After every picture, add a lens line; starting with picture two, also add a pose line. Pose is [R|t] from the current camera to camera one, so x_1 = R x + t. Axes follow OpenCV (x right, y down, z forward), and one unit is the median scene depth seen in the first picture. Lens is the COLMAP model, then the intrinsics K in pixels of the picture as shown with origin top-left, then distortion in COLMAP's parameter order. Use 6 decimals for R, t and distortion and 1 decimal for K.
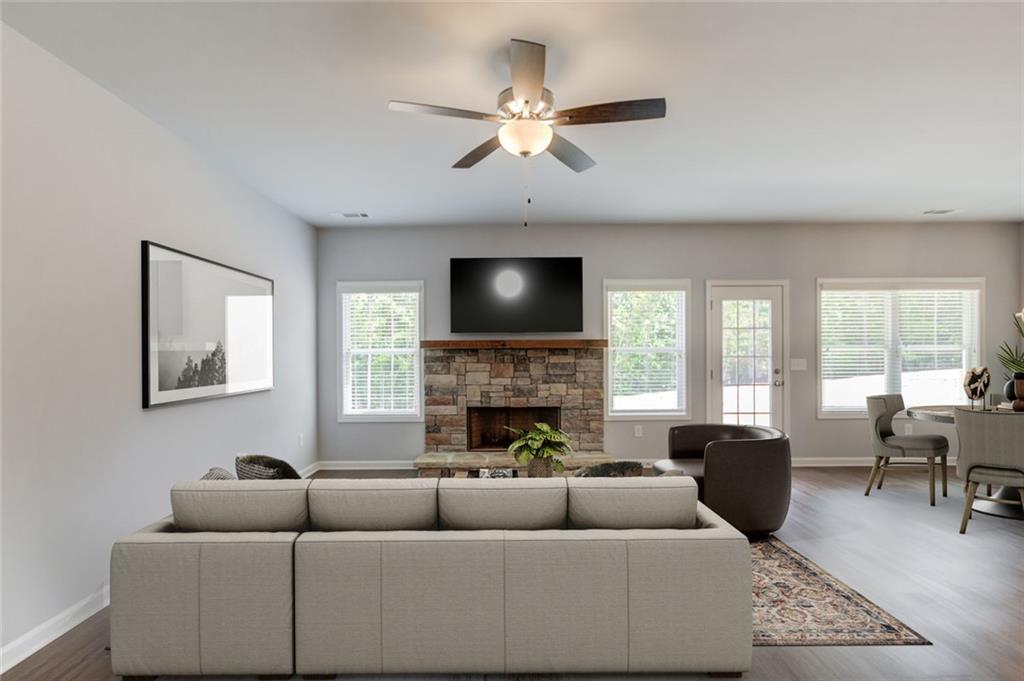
lens RADIAL K [[487.3, 0, 507.1], [0, 487.3, 343.0], [0, 0, 1]] dist [-0.014102, 0.018920]
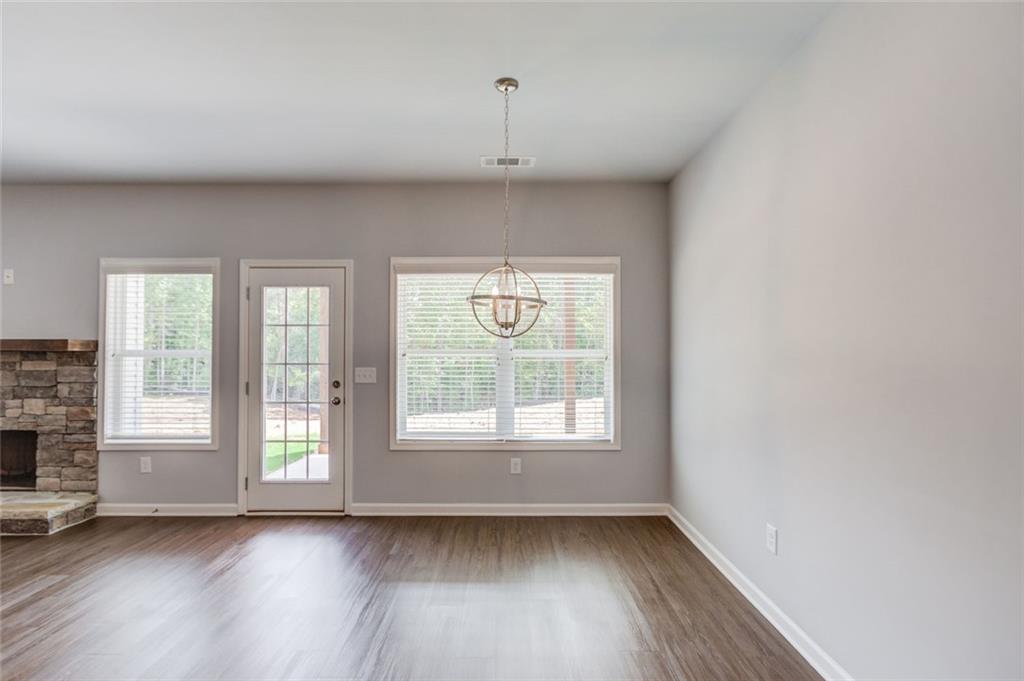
lens RADIAL K [[487.3, 0, 507.1], [0, 487.3, 343.0], [0, 0, 1]] dist [-0.014102, 0.018920]
pose [[0.999880, 0.006267, -0.014179, 0.826457], [-0.006398, 0.999937, -0.009176, 0.001148], [0.014121, 0.009265, 0.999857, 0.273420]]
